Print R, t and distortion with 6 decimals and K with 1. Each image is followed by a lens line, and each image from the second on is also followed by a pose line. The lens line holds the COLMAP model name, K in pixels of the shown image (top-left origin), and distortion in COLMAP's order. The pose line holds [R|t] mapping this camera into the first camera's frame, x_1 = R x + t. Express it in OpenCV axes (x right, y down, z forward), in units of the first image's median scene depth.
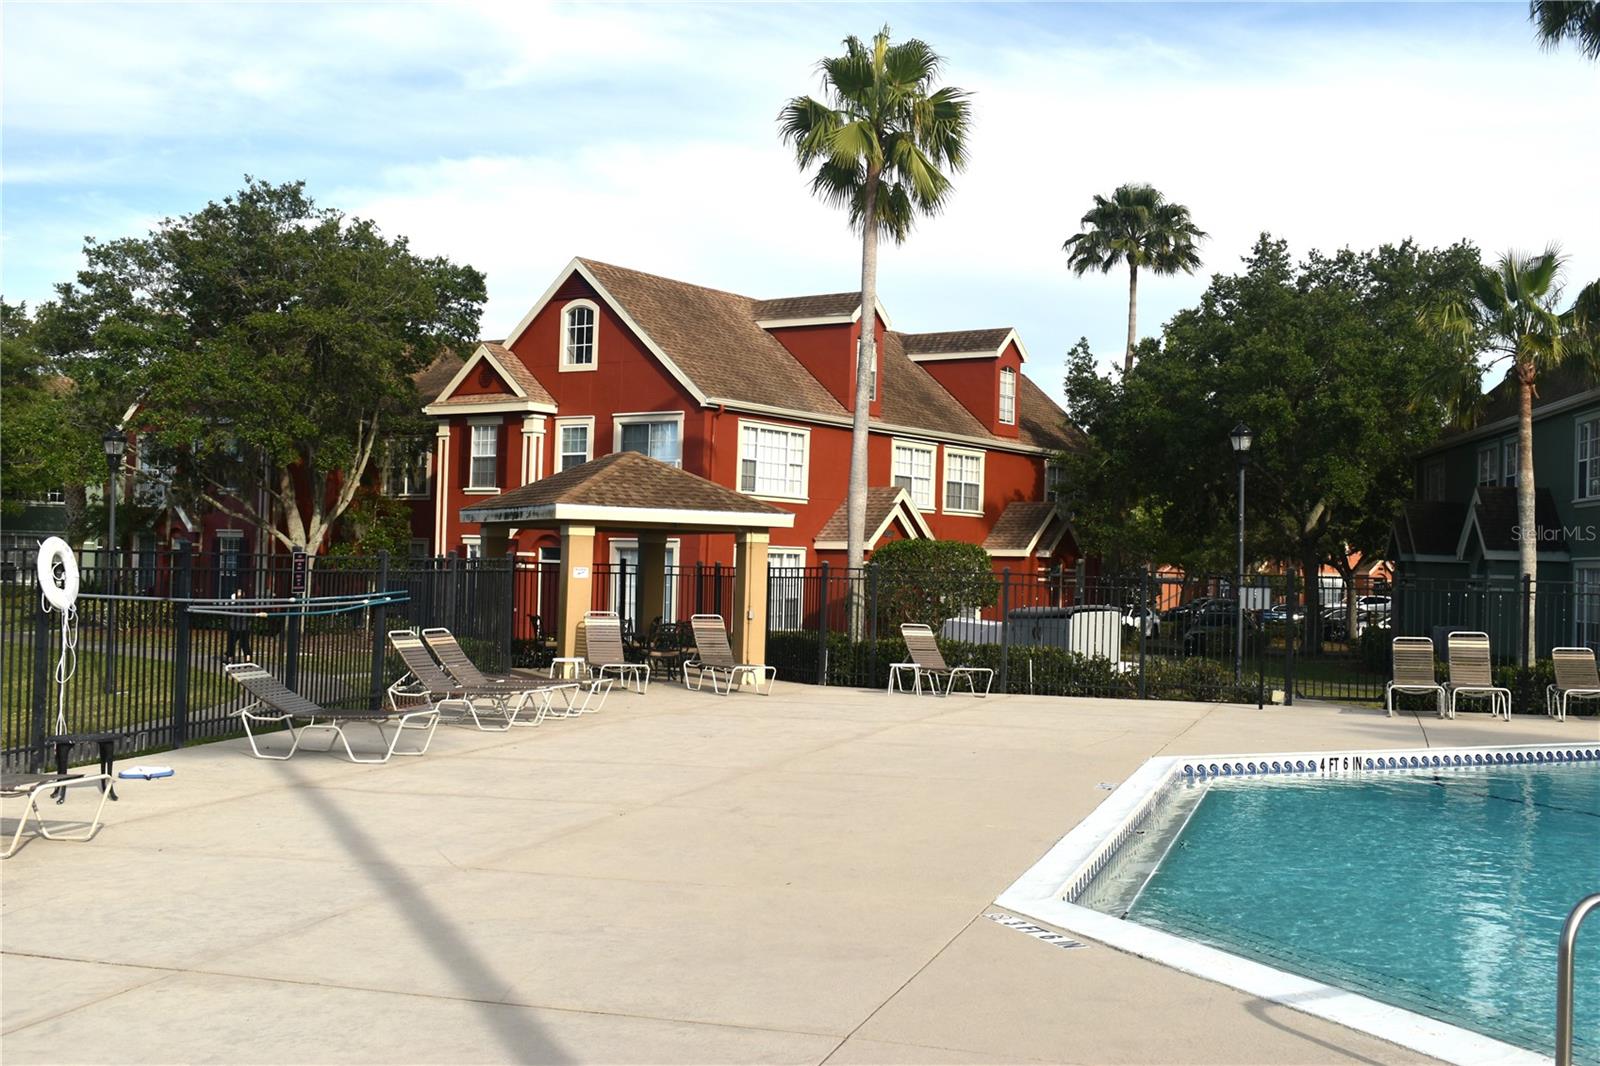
lens RADIAL K [[1711.9, 0, 800.0], [0, 1711.9, 533.0], [0, 0, 1]] dist [0.091537, 0.003187]
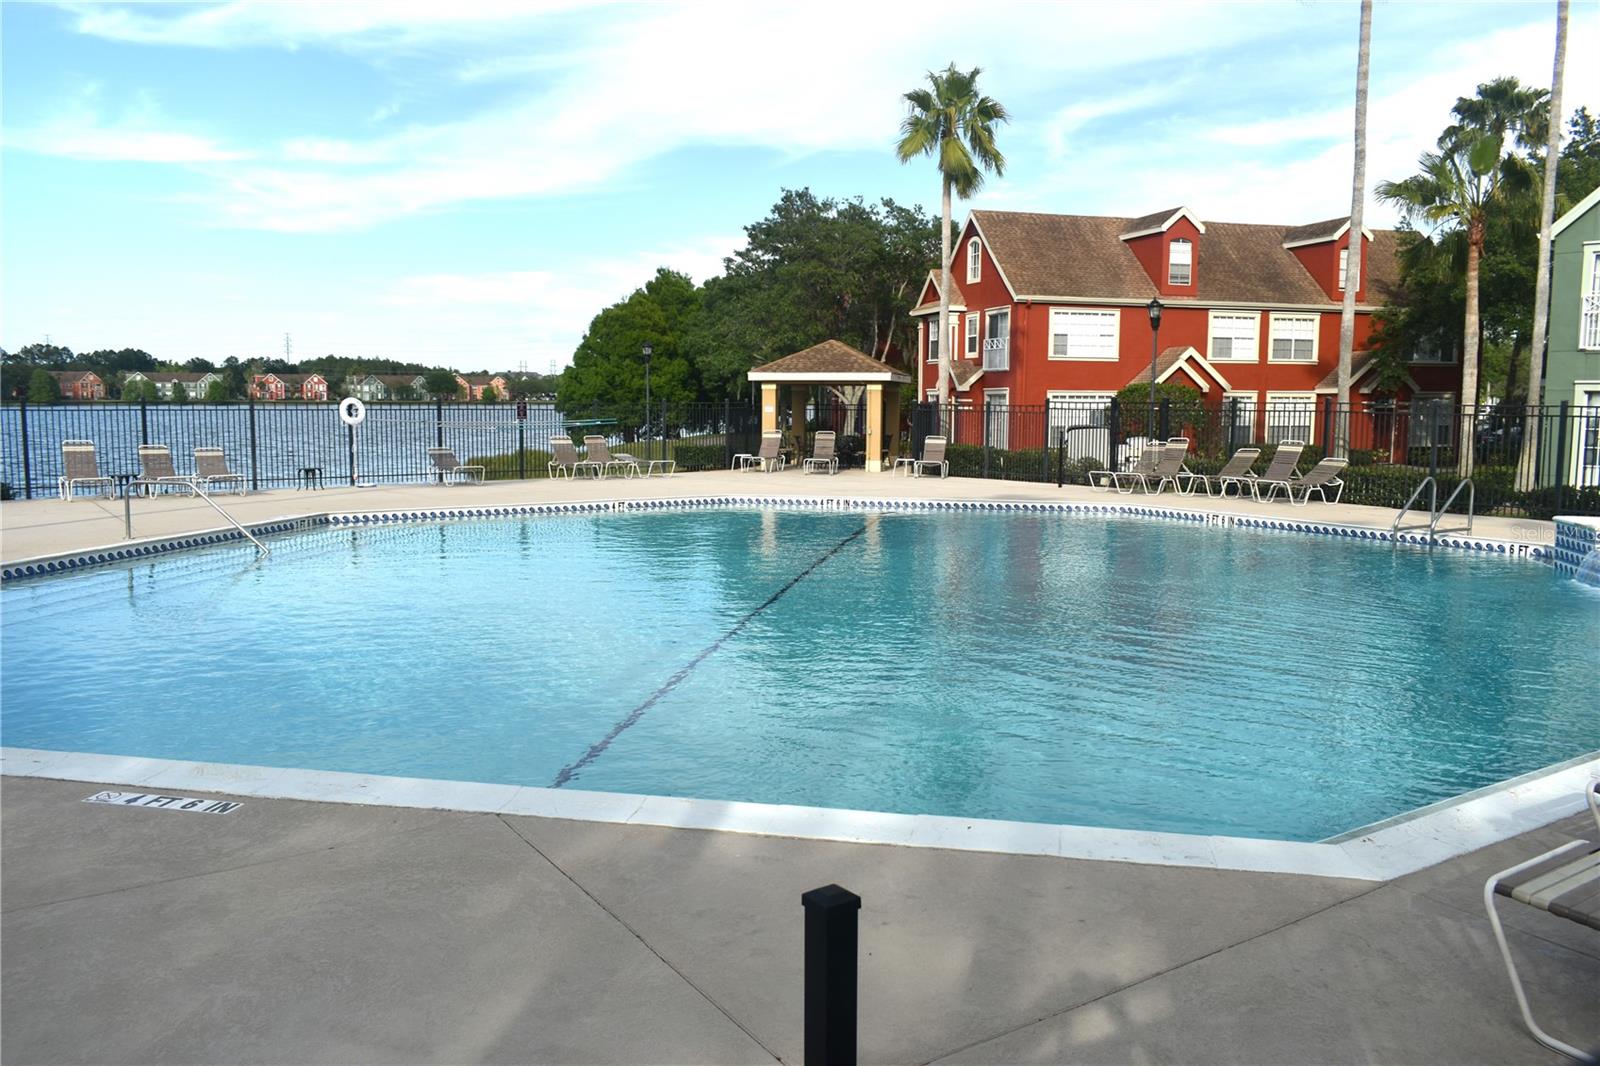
lens RADIAL K [[1306.2, 0, 800.0], [0, 1306.2, 533.0], [0, 0, 1]] dist [-0.054024, 0.170617]
pose [[0.805560, 0.032577, -0.591618, 0.445221], [0.031086, 0.994788, 0.097106, 0.012215], [0.591698, -0.096616, 0.800349, -0.065354]]
